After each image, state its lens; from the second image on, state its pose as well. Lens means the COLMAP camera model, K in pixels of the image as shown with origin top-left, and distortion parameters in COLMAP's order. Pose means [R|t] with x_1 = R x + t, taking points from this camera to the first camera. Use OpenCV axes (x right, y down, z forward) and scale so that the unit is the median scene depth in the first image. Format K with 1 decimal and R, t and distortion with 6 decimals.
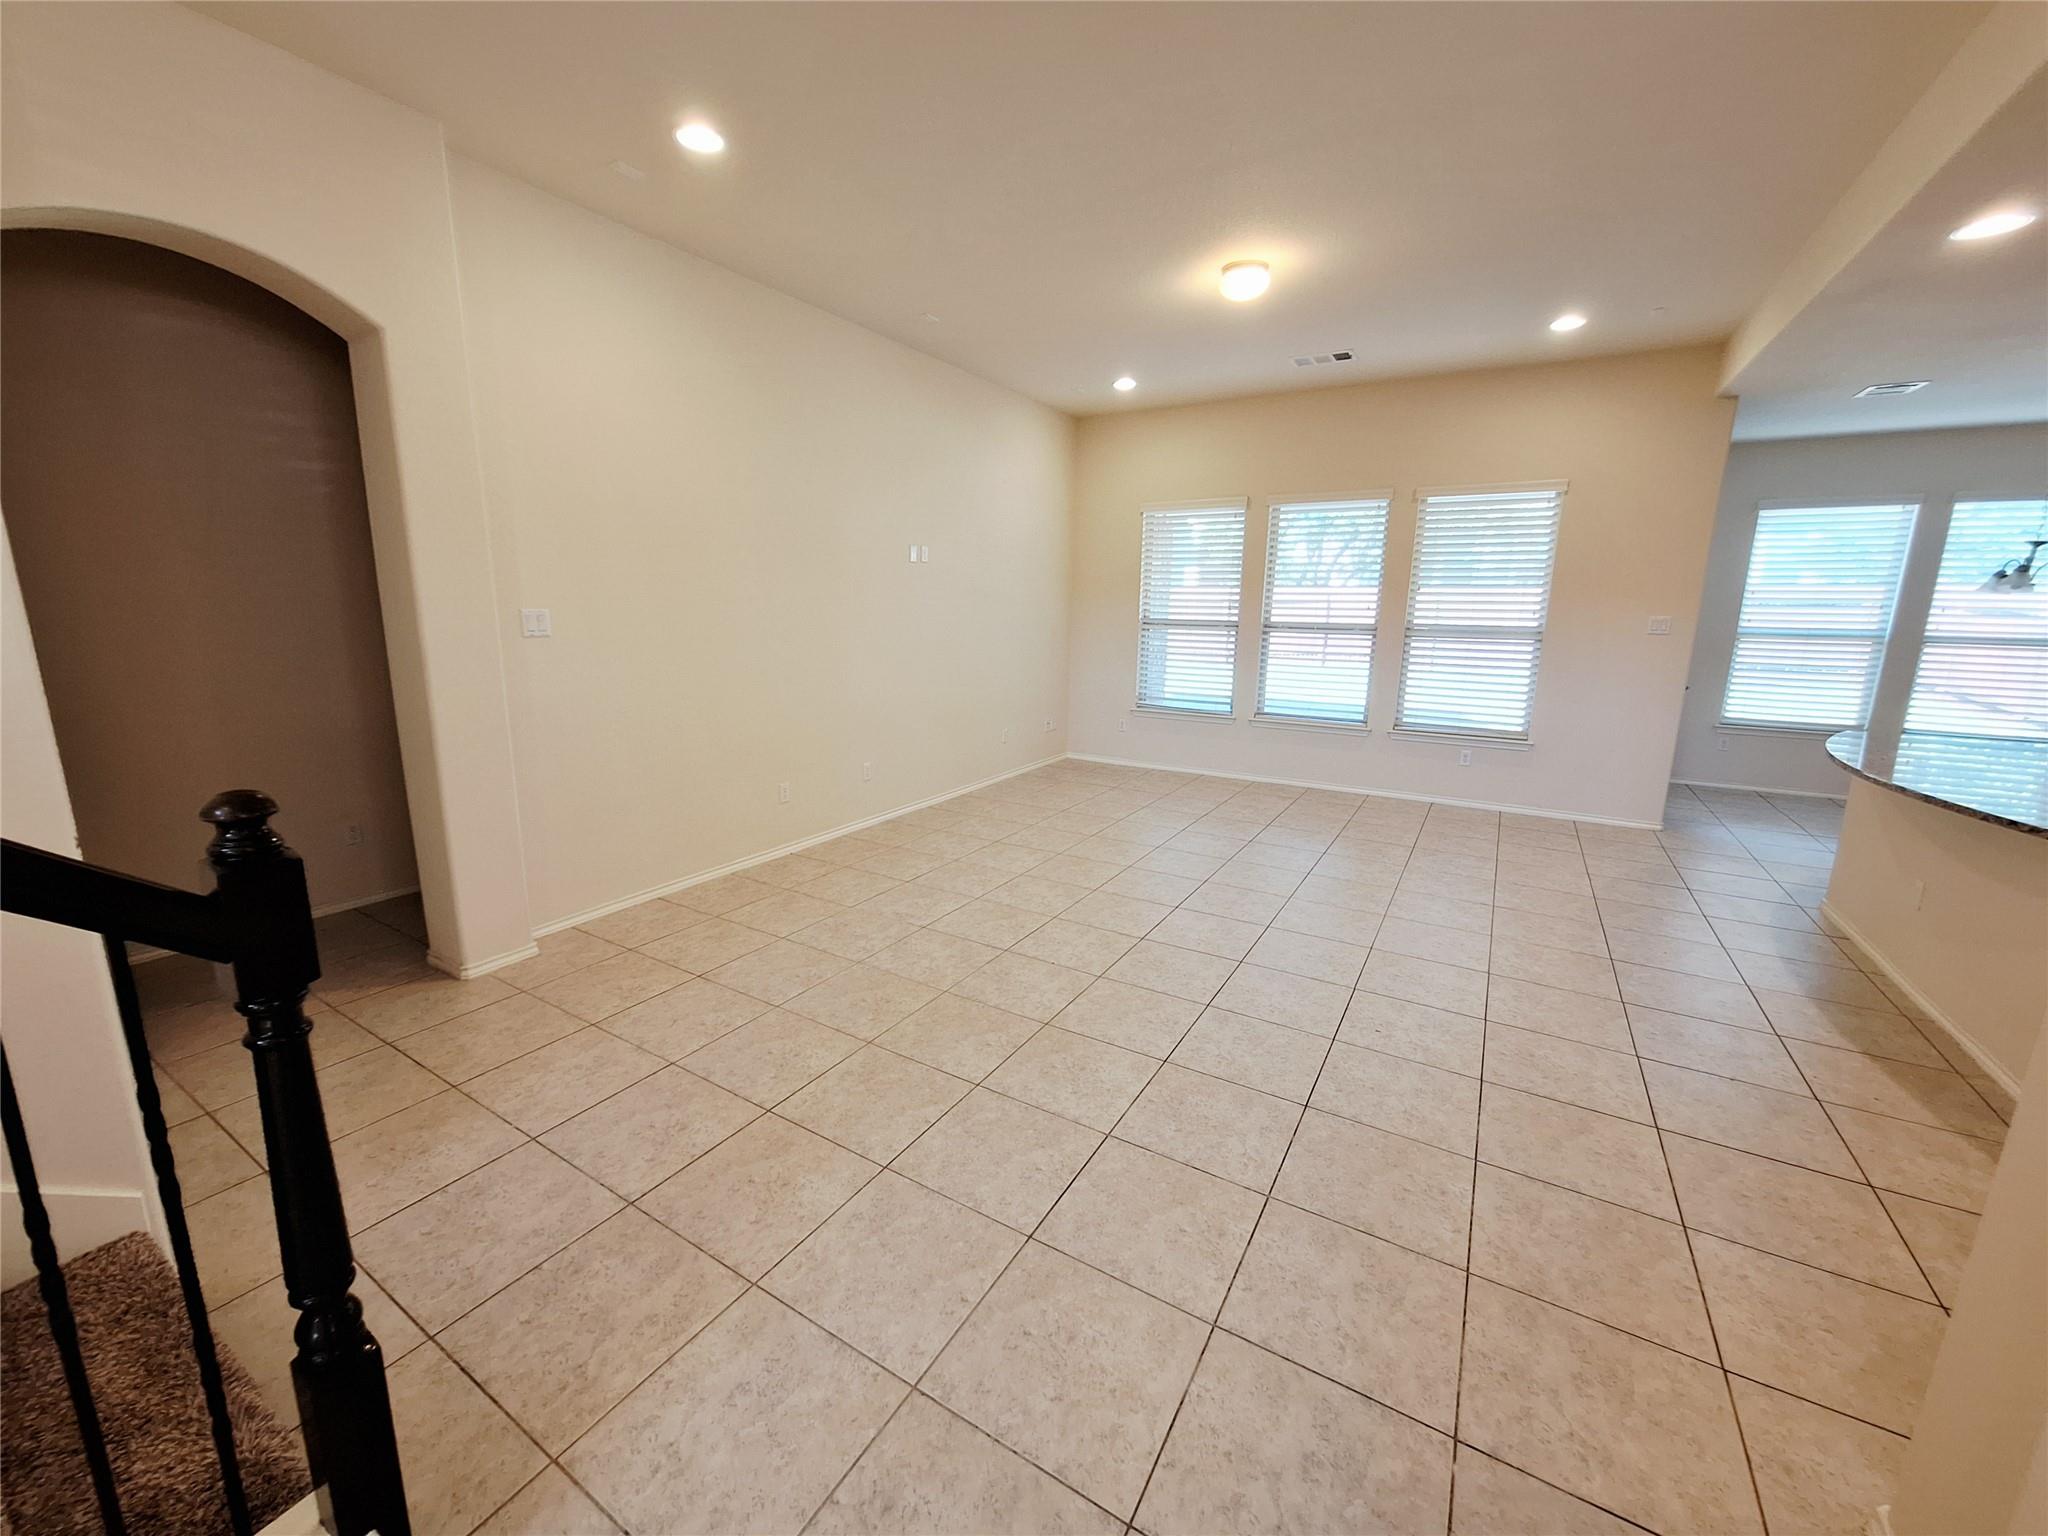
lens RADIAL K [[803.0, 0, 1025.6], [0, 803.0, 755.1], [0, 0, 1]] dist [-0.002779, -0.000476]
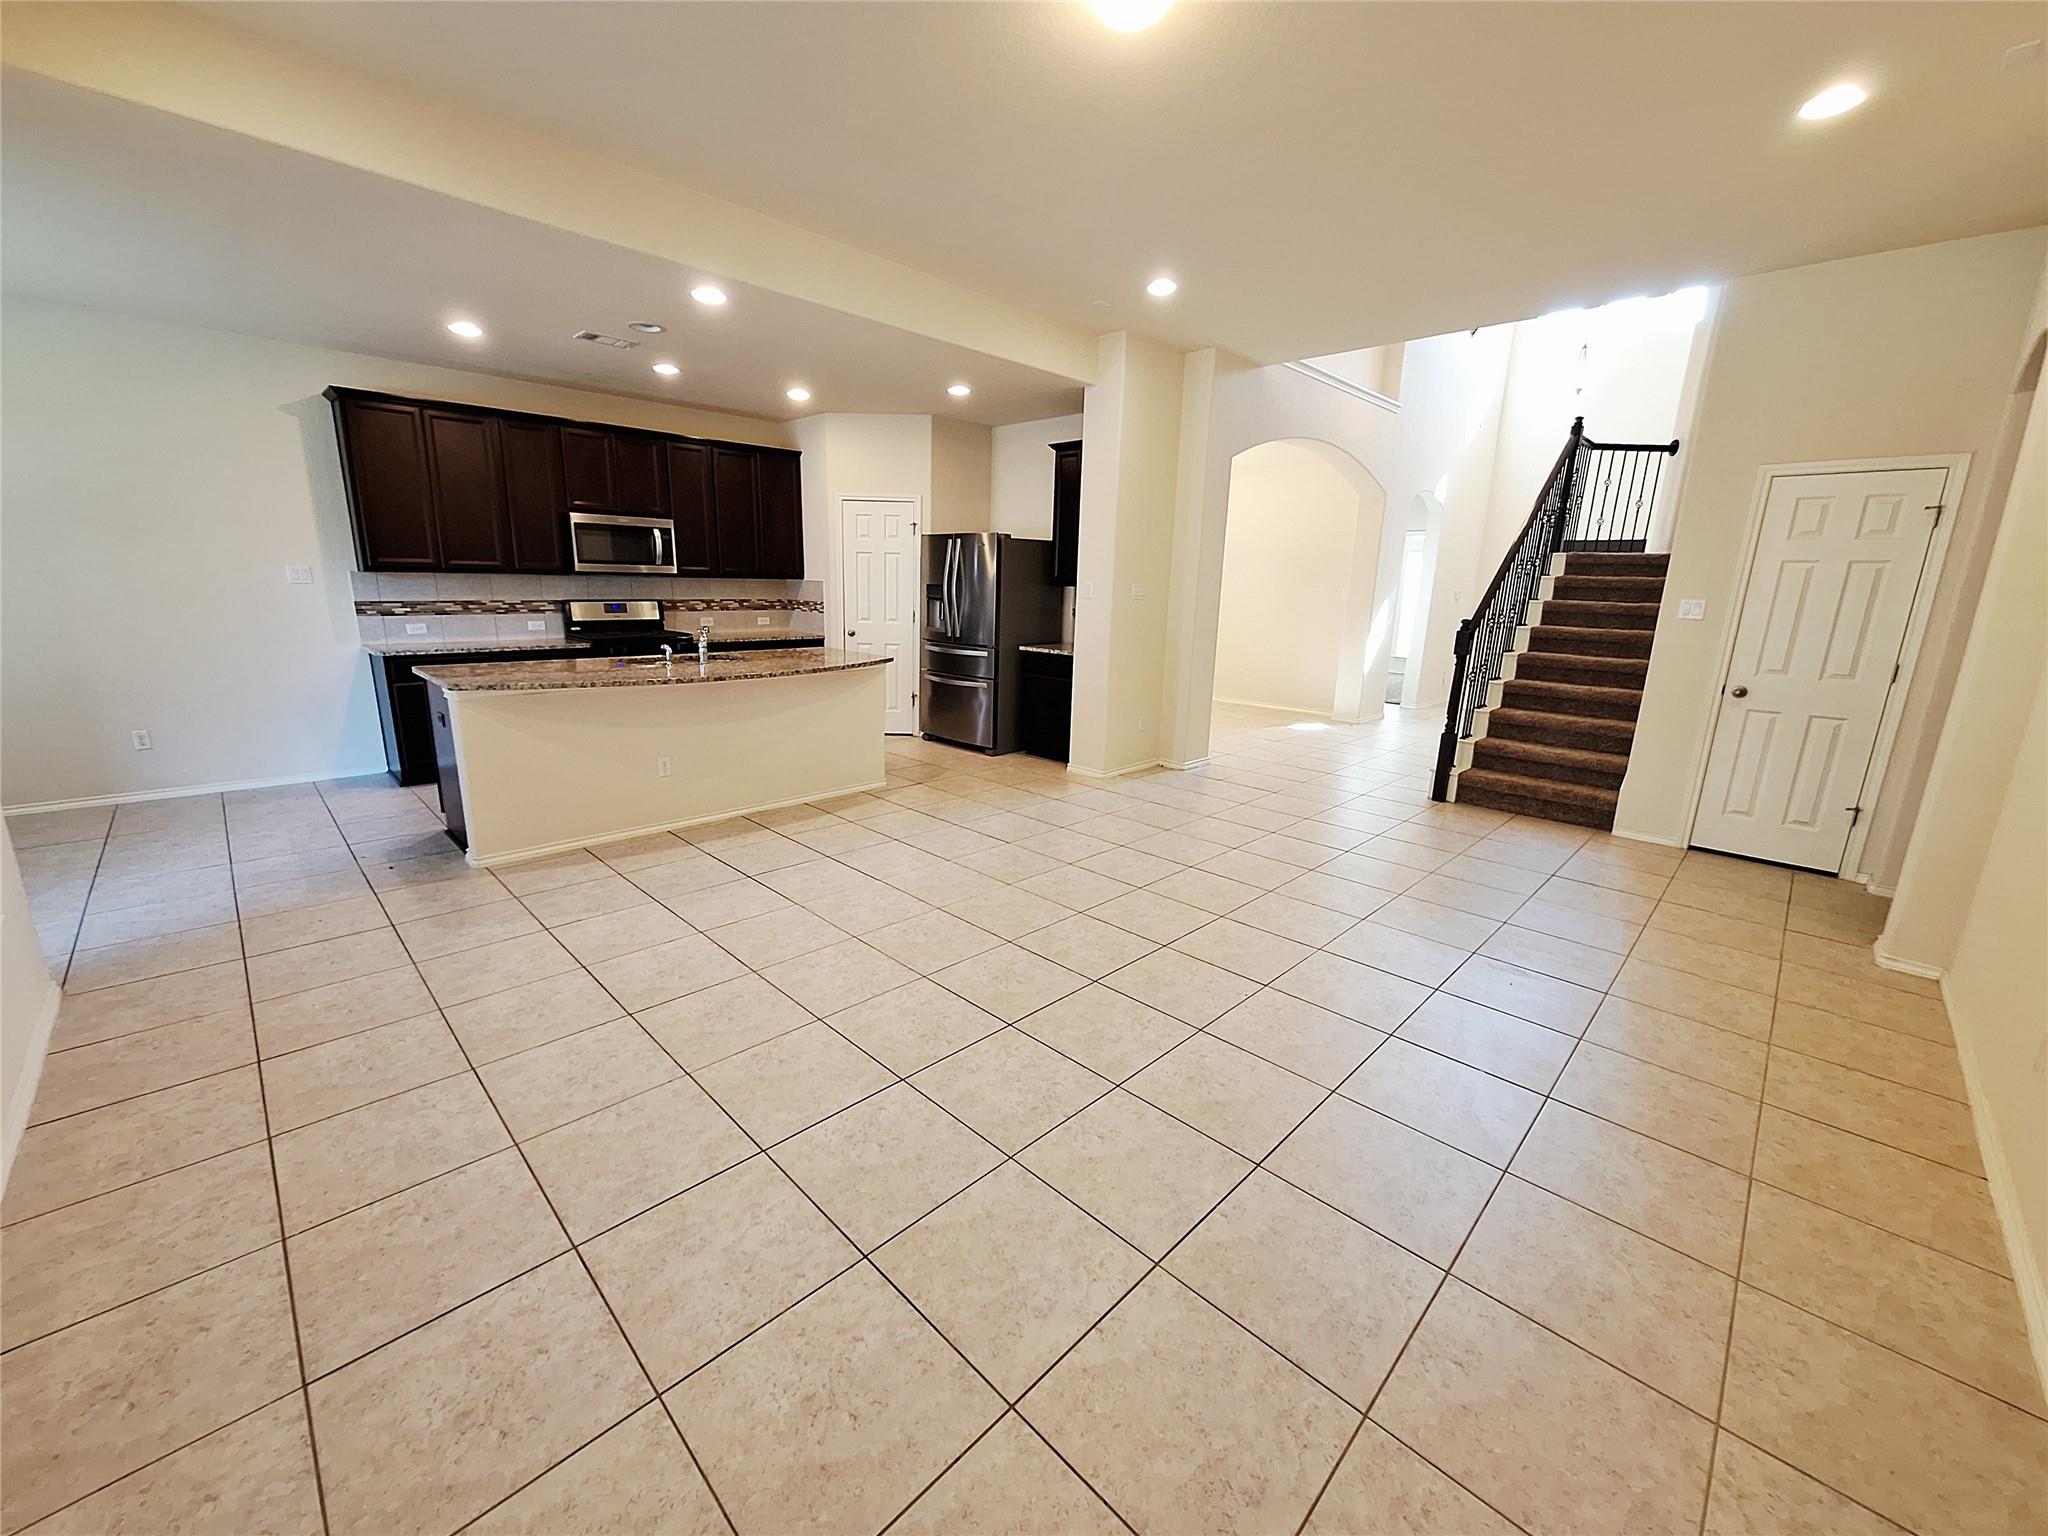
lens RADIAL K [[803.0, 0, 1010.4], [0, 803.0, 781.1], [0, 0, 1]] dist [-0.002779, -0.000476]
pose [[-0.970254, -0.097345, 0.221657, 0.140272], [0.006123, 0.905435, 0.424440, -0.262085], [-0.242013, 0.413172, -0.877906, 1.371641]]
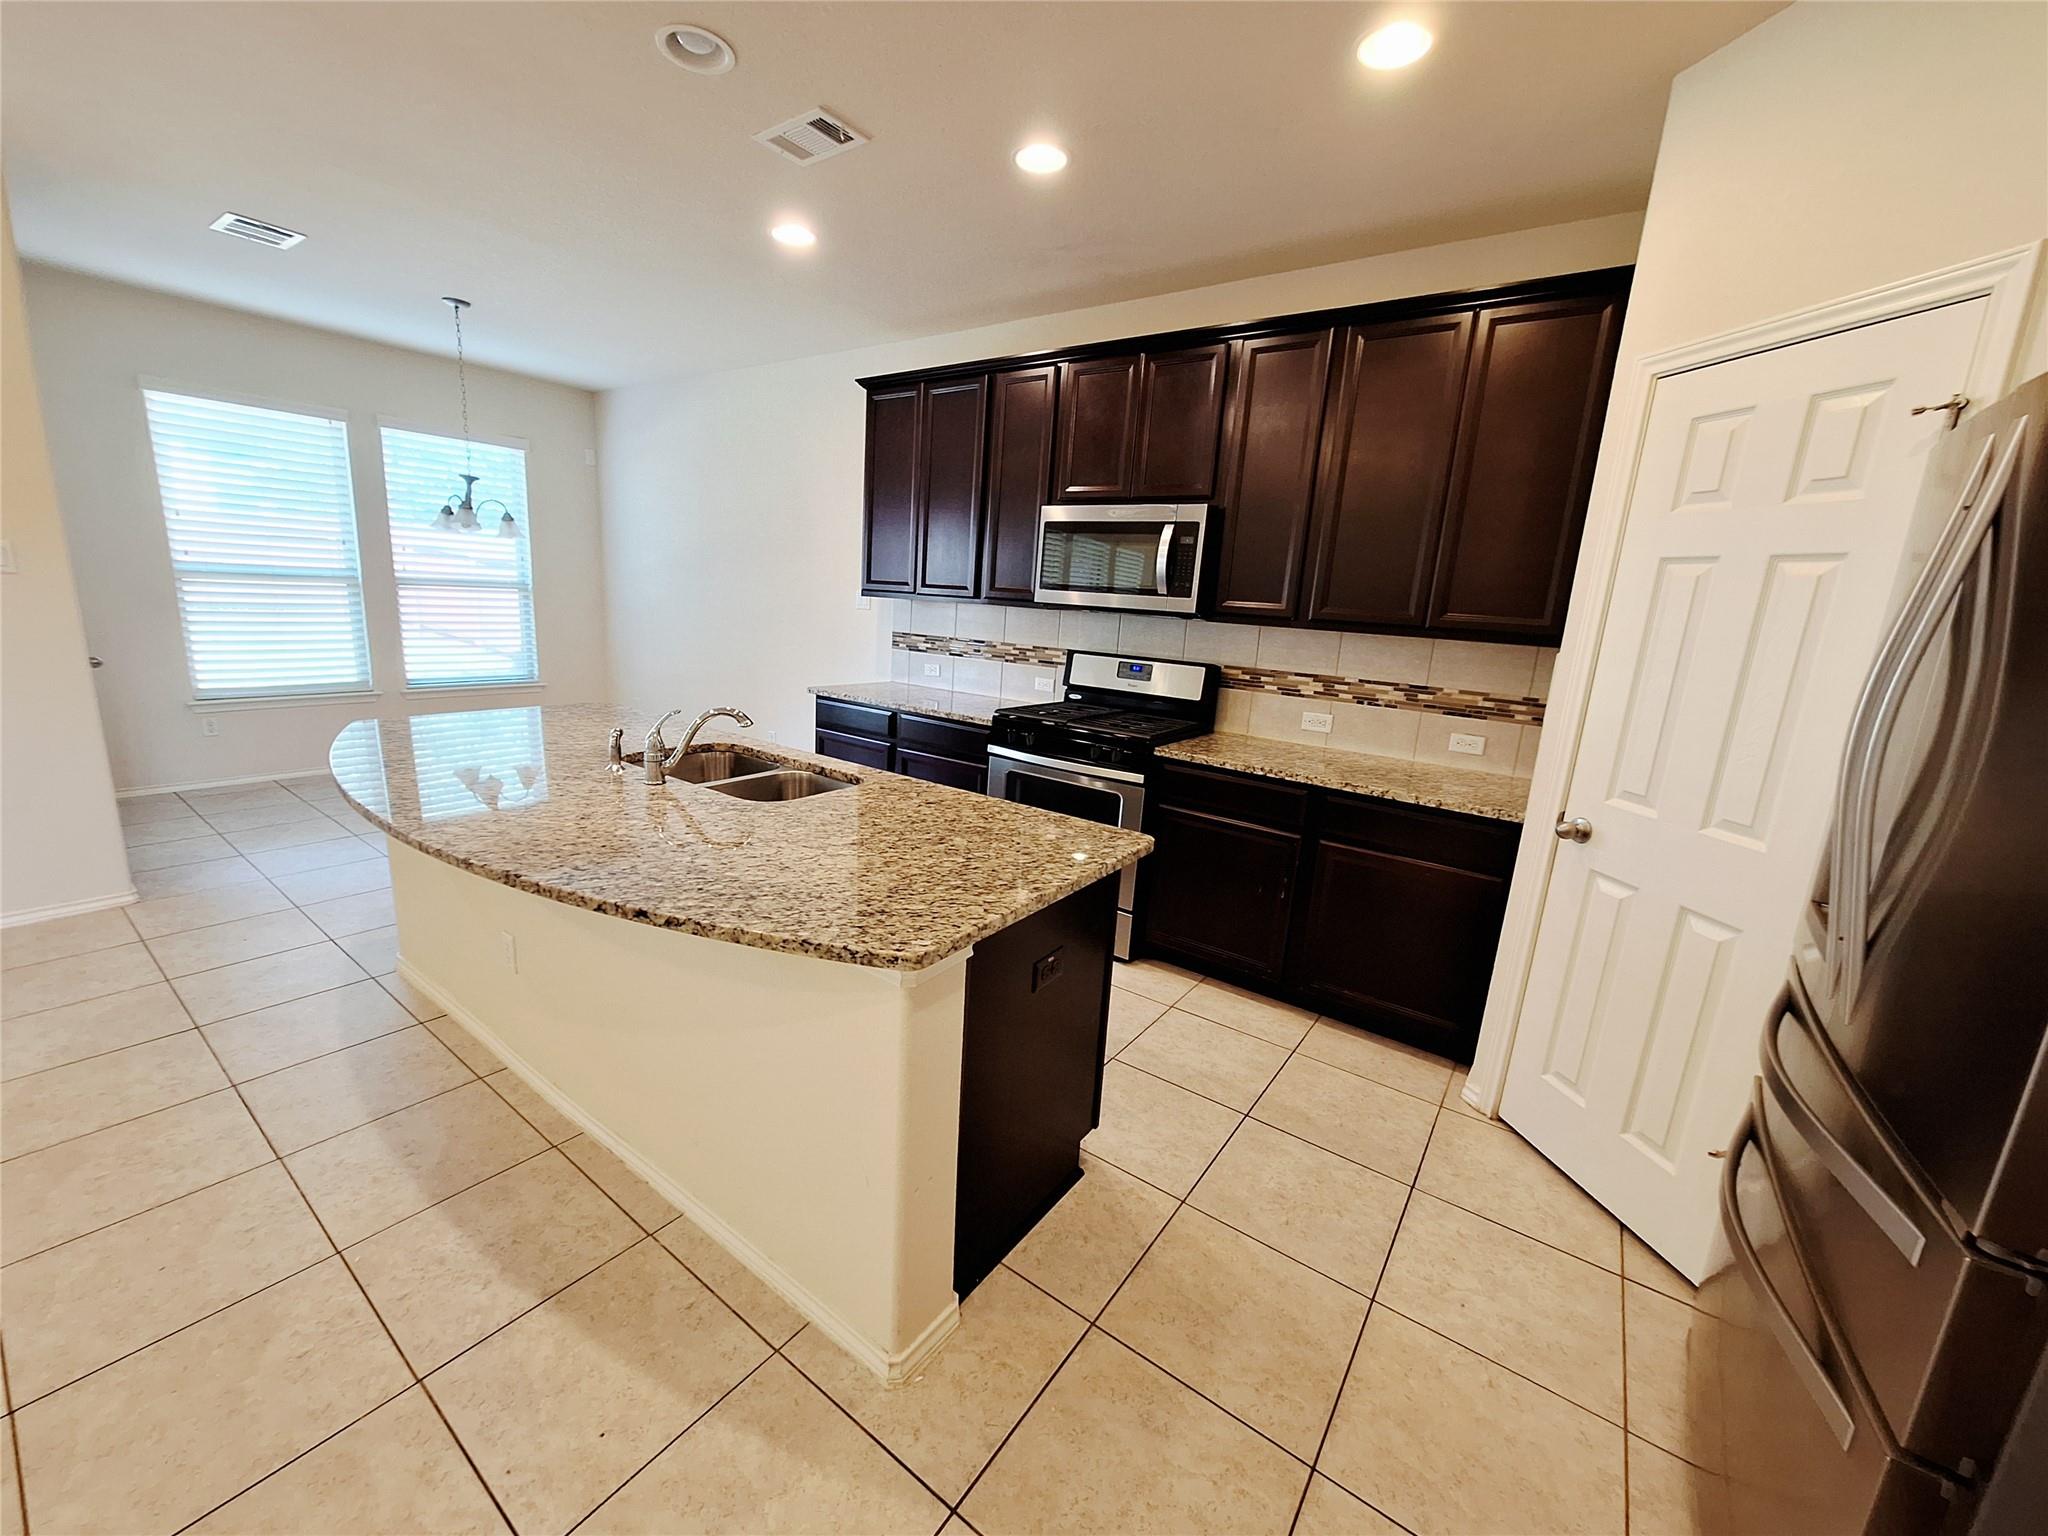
lens RADIAL K [[803.0, 0, 1001.9], [0, 803.0, 773.7], [0, 0, 1]] dist [-0.002779, -0.000476]
pose [[0.091712, -0.233721, 0.967969, 0.326458], [0.132761, 0.966257, 0.220729, -0.054493], [-0.986896, 0.108265, 0.119646, 0.301388]]
